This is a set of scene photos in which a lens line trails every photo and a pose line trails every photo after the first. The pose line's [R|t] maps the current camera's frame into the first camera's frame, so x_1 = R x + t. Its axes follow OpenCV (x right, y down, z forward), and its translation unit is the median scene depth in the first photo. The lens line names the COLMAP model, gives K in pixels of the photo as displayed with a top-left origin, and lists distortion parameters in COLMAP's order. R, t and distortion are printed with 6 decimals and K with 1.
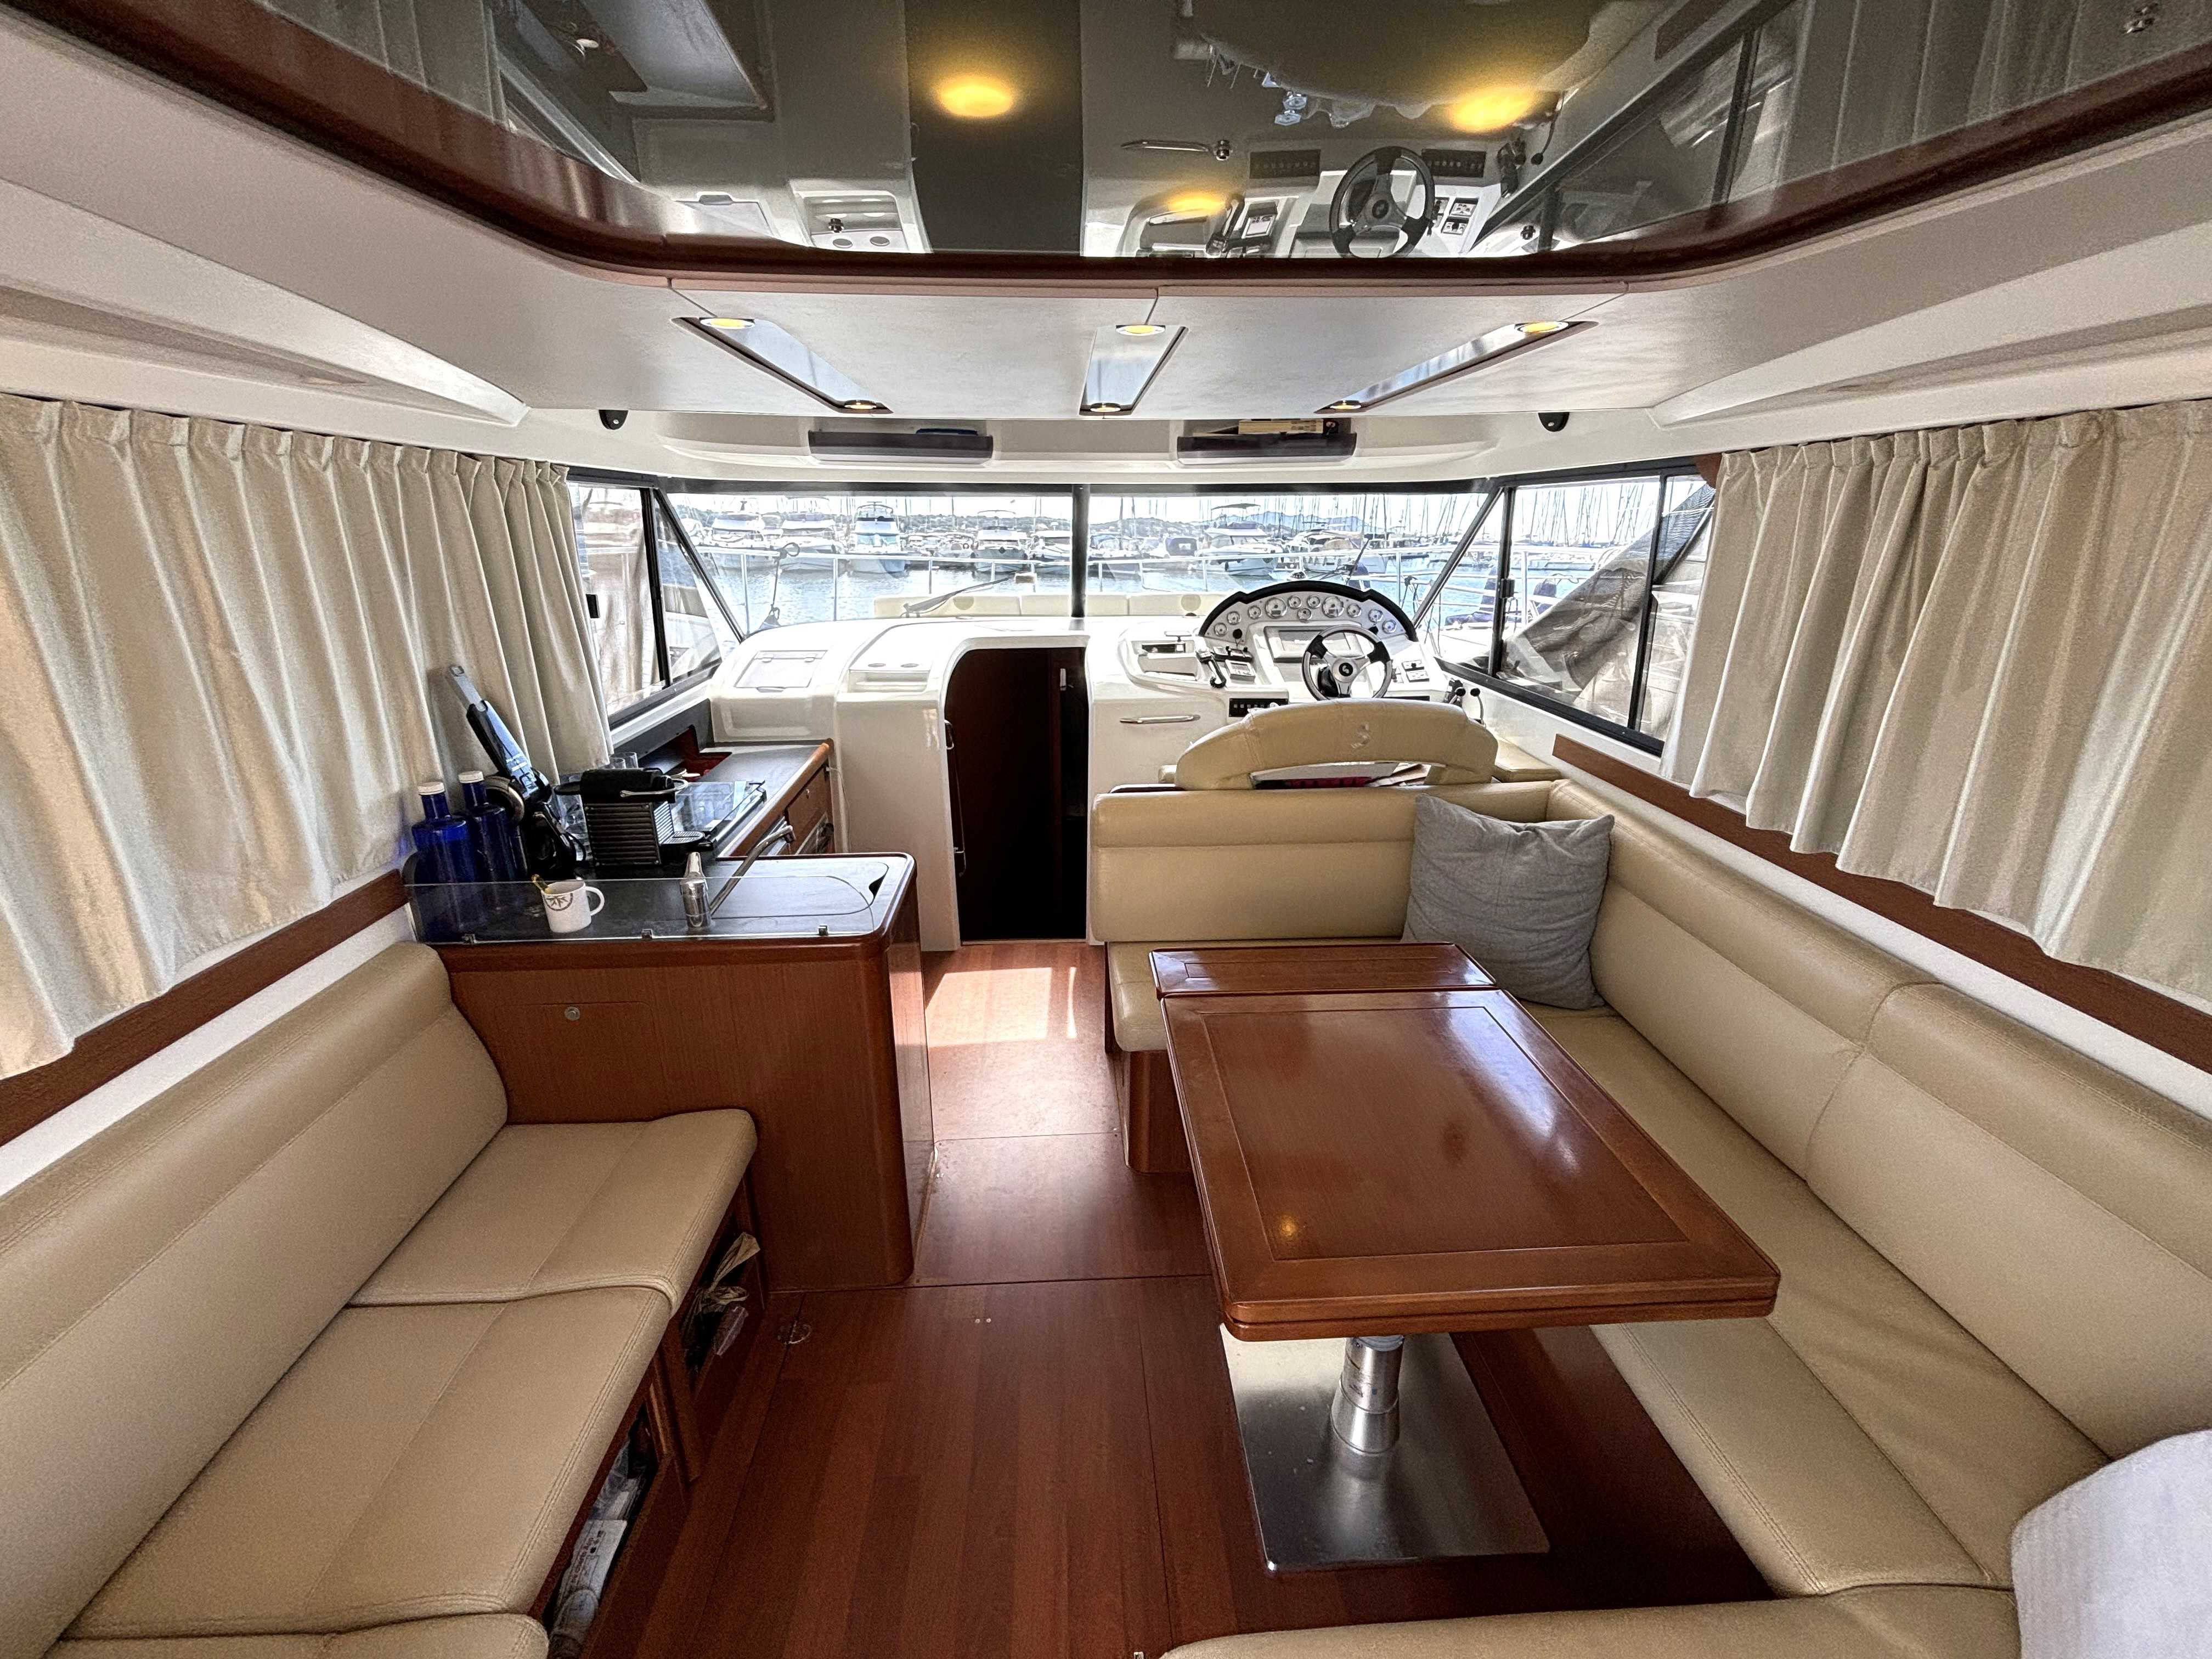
lens RADIAL K [[905.4, 0, 1101.2], [0, 905.4, 823.1], [0, 0, 1]] dist [0.013728, -0.000158]
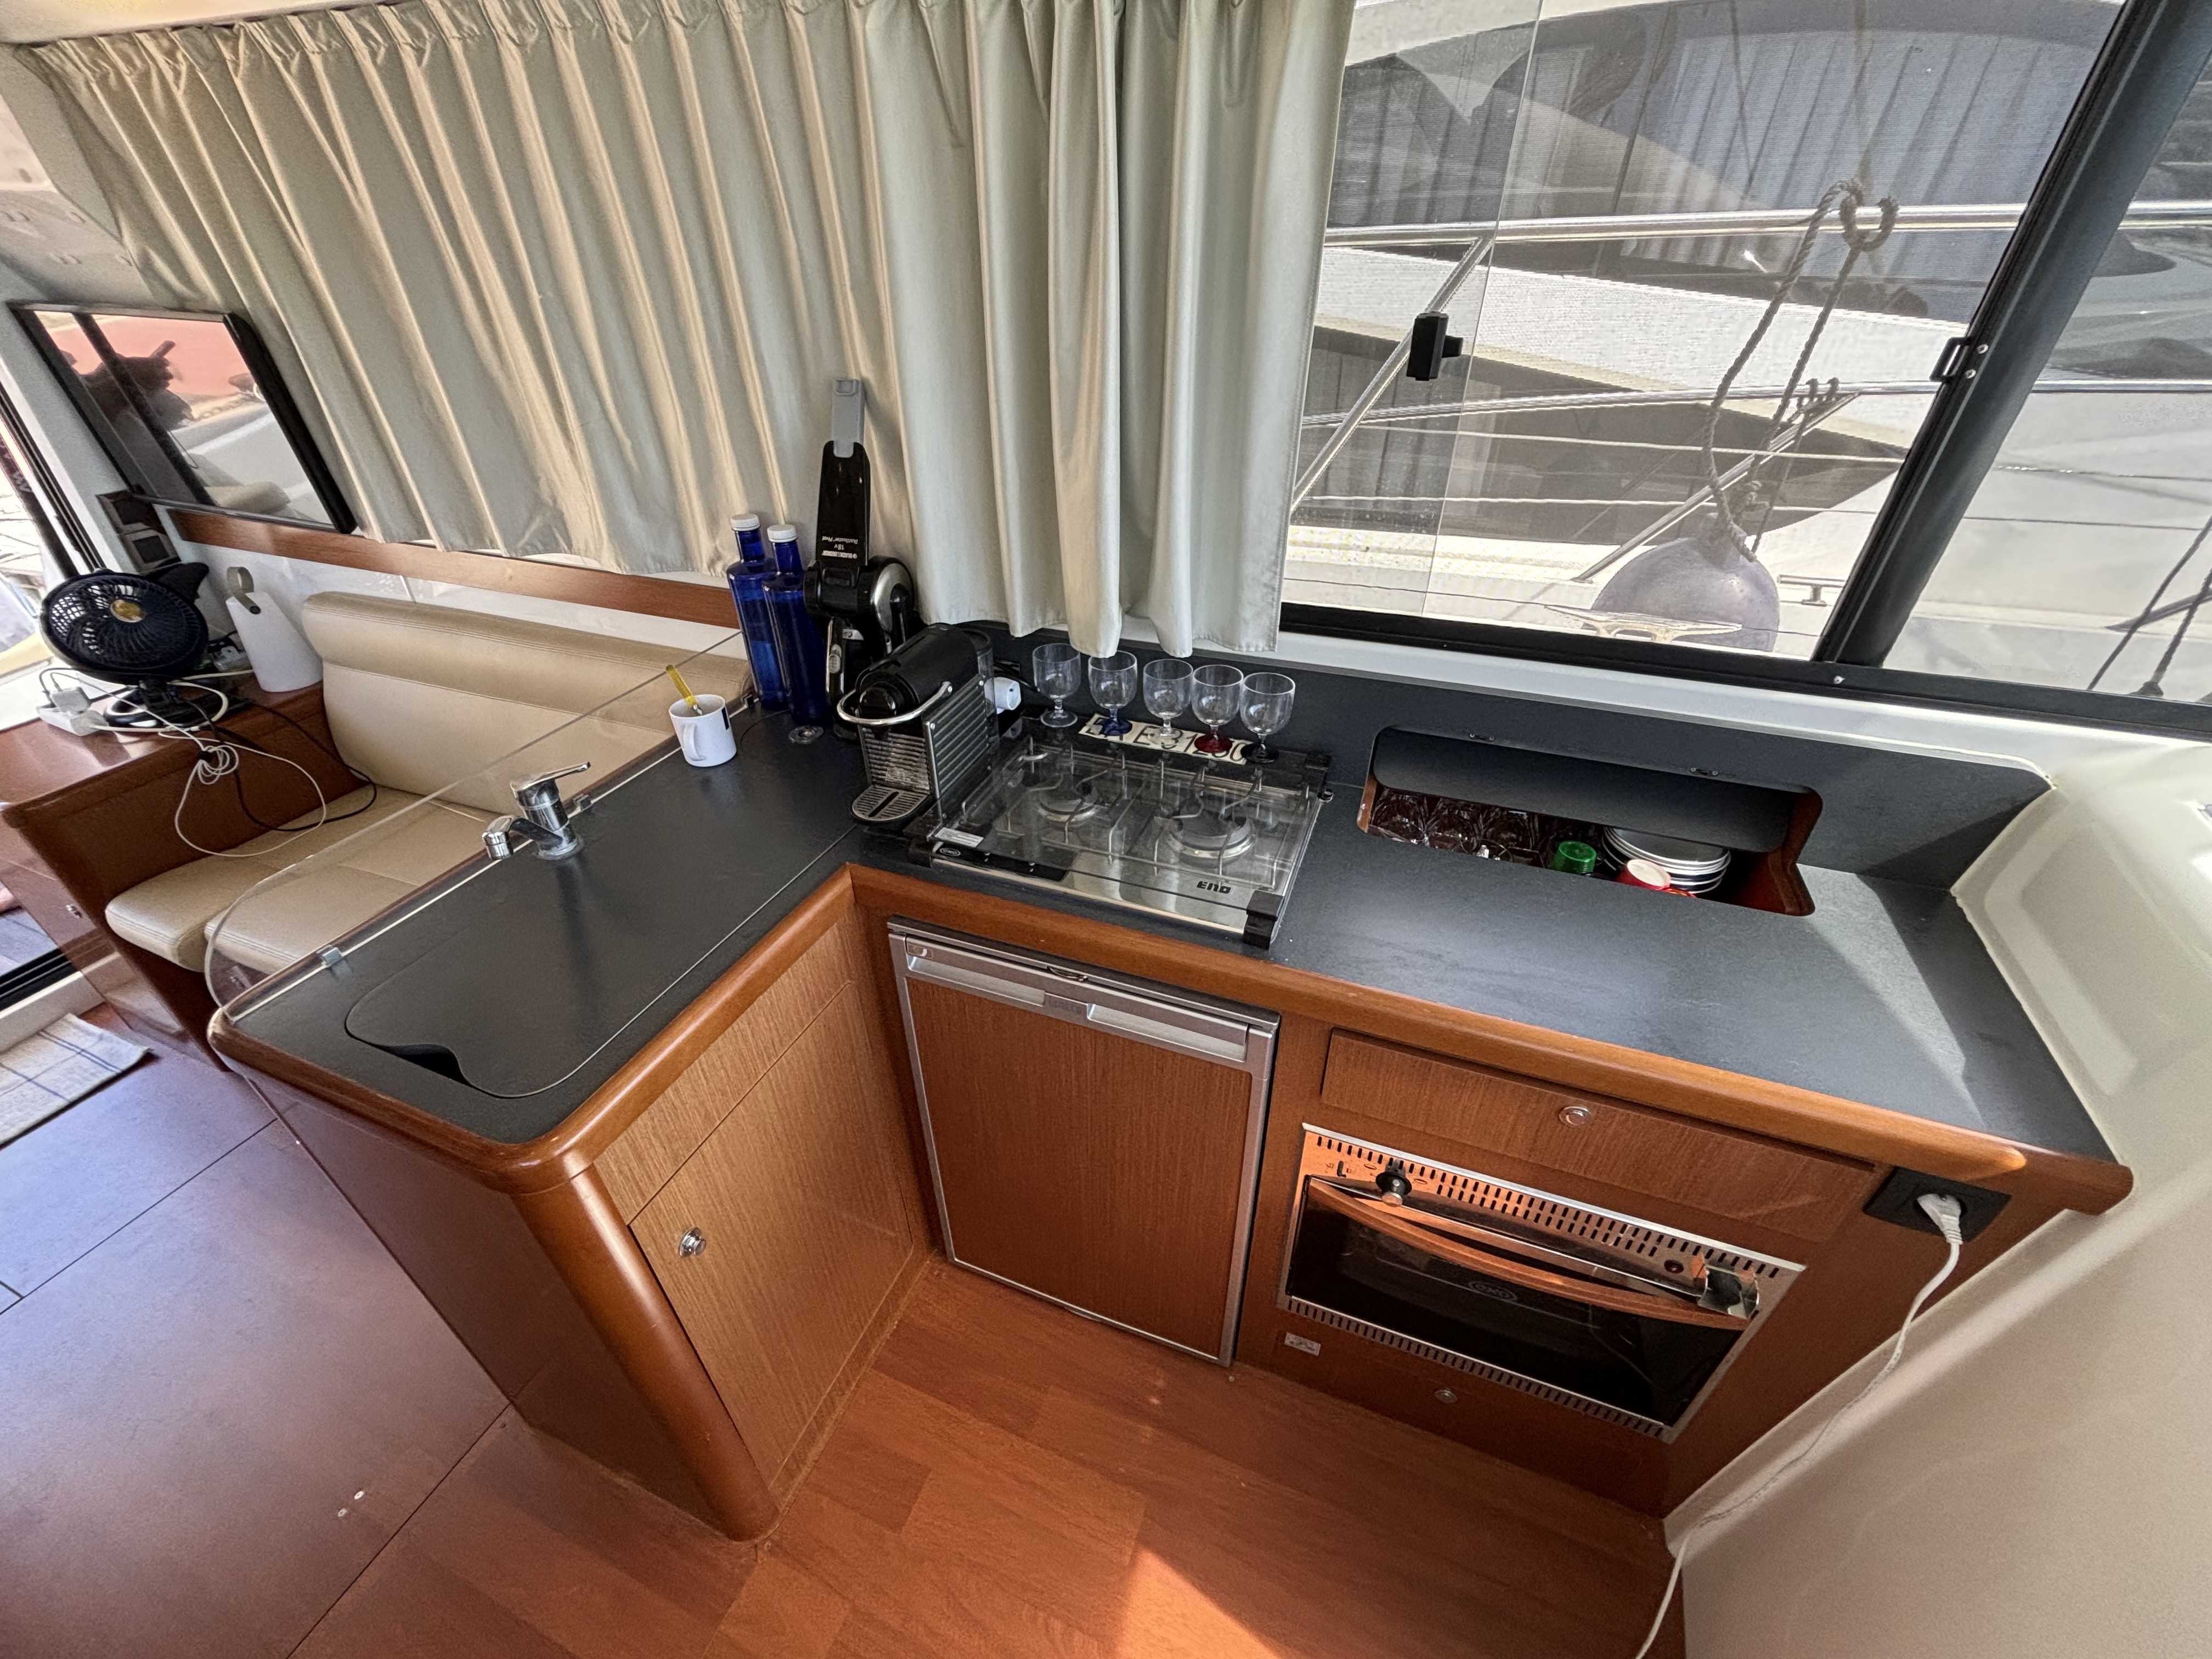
lens RADIAL K [[885.4, 0, 1102.3], [0, 885.4, 838.3], [0, 0, 1]] dist [-0.002867, -0.000488]
pose [[-0.426896, 0.510580, -0.746370, -0.080507], [-0.276751, 0.711990, 0.645352, -0.229860], [0.860911, 0.482057, -0.162642, 0.818779]]
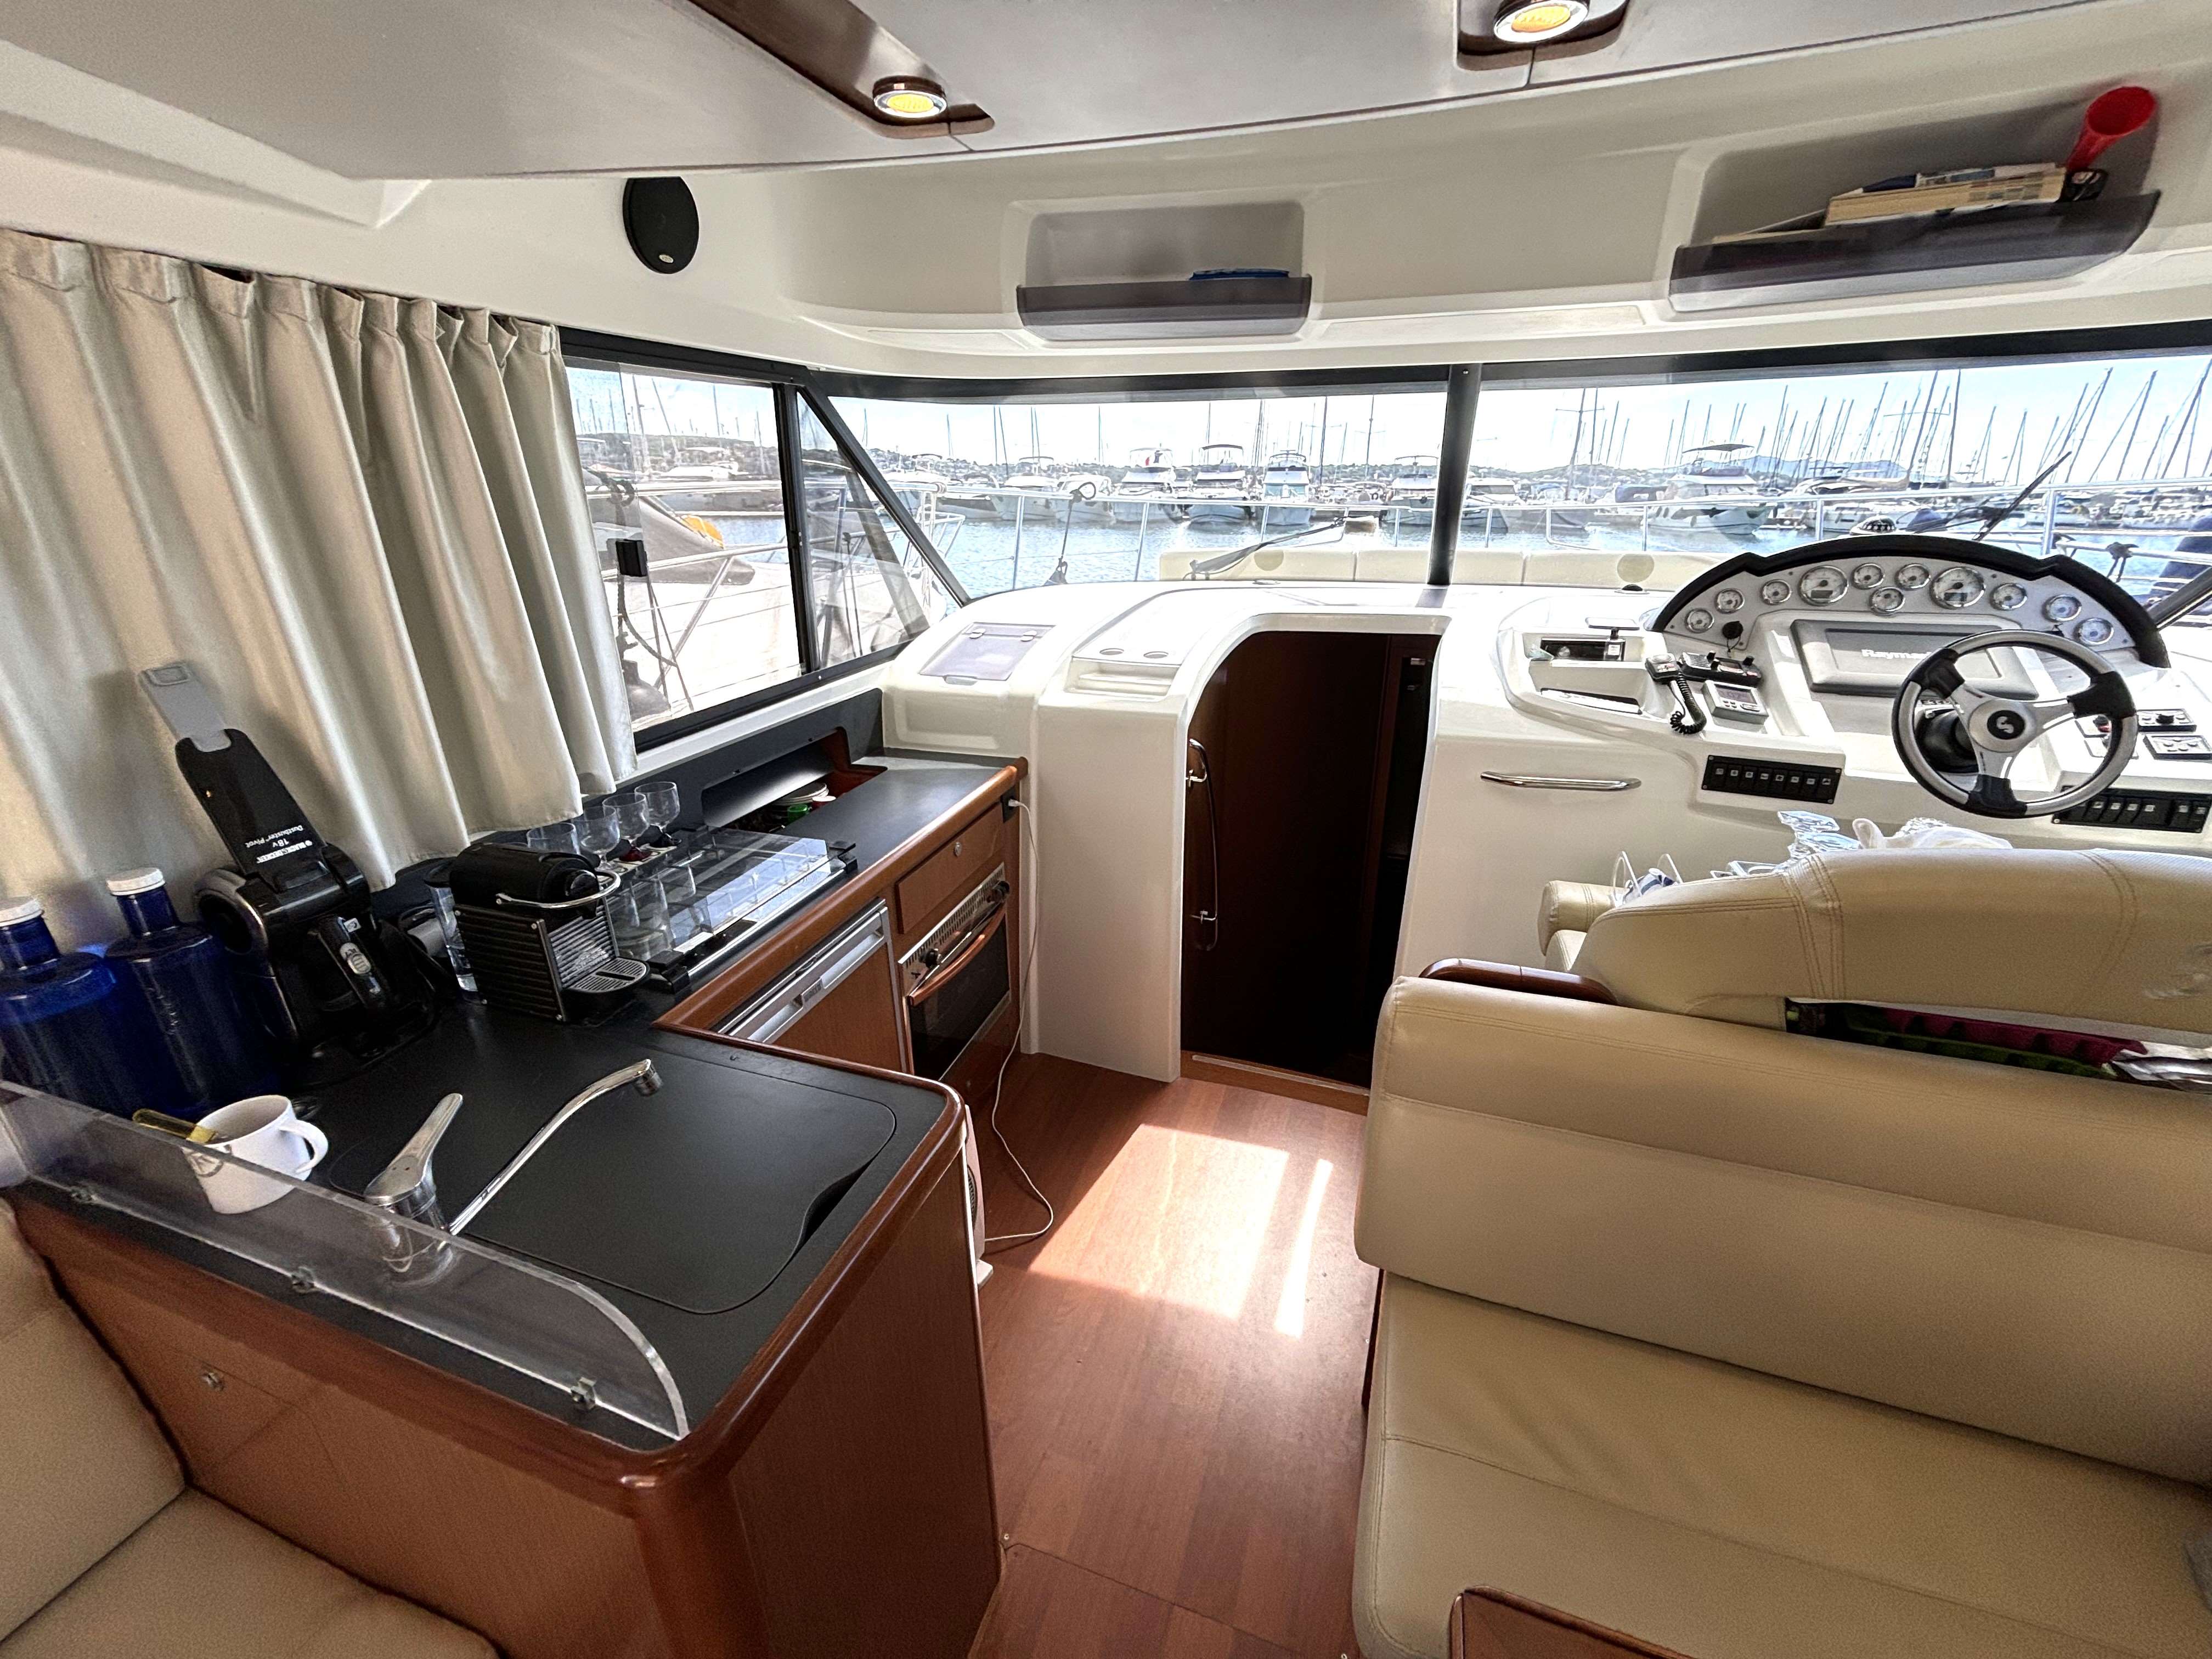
lens RADIAL K [[889.3, 0, 1104.4], [0, 889.3, 823.5], [0, 0, 1]] dist [-0.000133, -0.000097]
pose [[0.923456, 0.130223, -0.360930, 0.007908], [-0.110869, 0.991082, 0.073916, -0.104332], [0.367337, -0.028243, 0.929659, 0.407333]]
